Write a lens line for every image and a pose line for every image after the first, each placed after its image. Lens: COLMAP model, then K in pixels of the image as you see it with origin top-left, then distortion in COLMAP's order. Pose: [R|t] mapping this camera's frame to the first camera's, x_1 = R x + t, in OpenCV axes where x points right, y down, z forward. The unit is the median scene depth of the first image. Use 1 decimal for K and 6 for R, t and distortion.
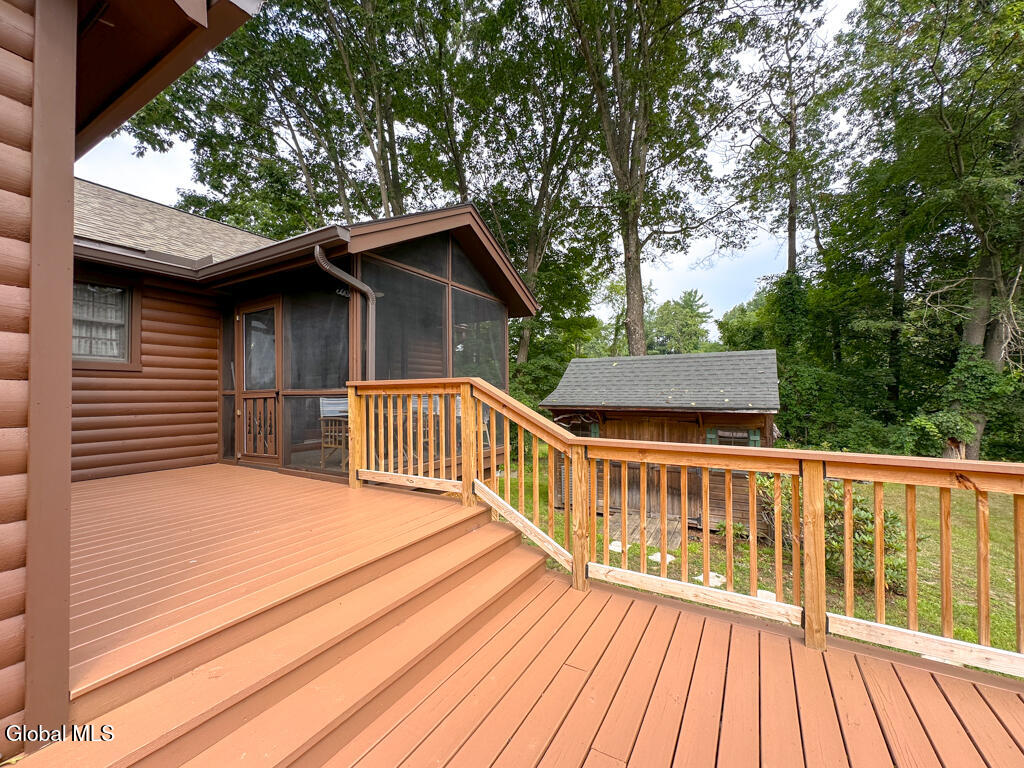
lens RADIAL K [[415.5, 0, 512.0], [0, 415.5, 384.0], [0, 0, 1]] dist [-0.000797, -0.000074]
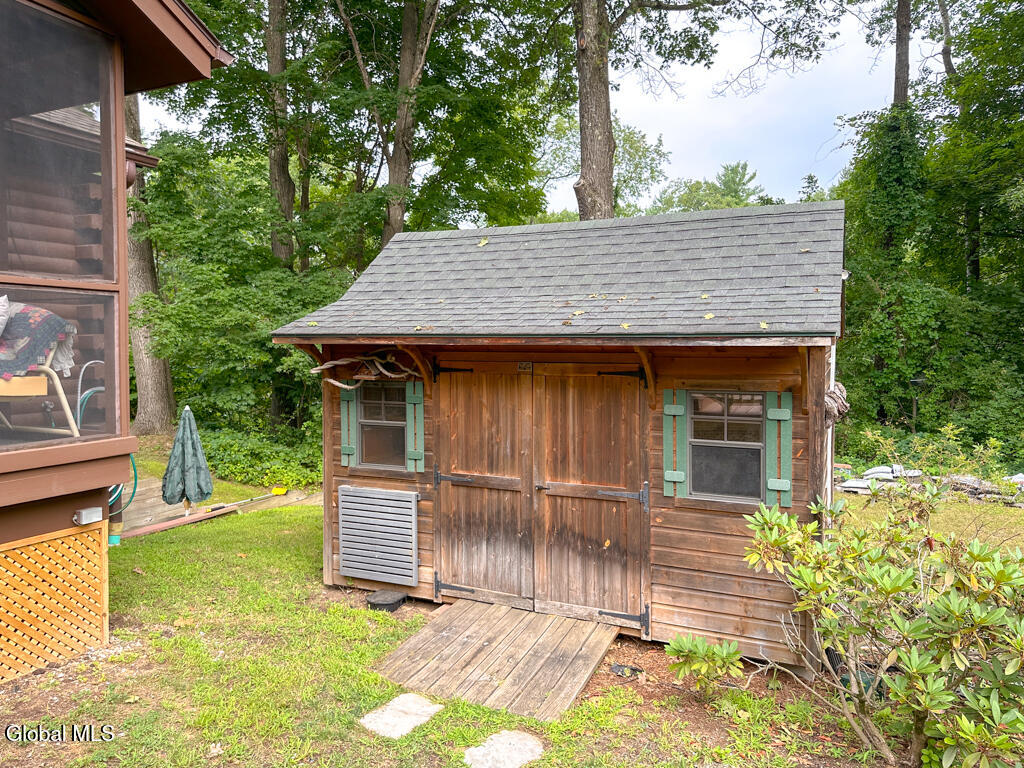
lens RADIAL K [[711.8, 0, 512.3], [0, 711.8, 363.1], [0, 0, 1]] dist [0.033225, -0.043432]
pose [[0.995178, 0.004396, 0.097984, 0.097428], [-0.008930, 0.998907, 0.045874, 0.019529], [-0.097675, -0.046528, 0.994130, 0.130517]]
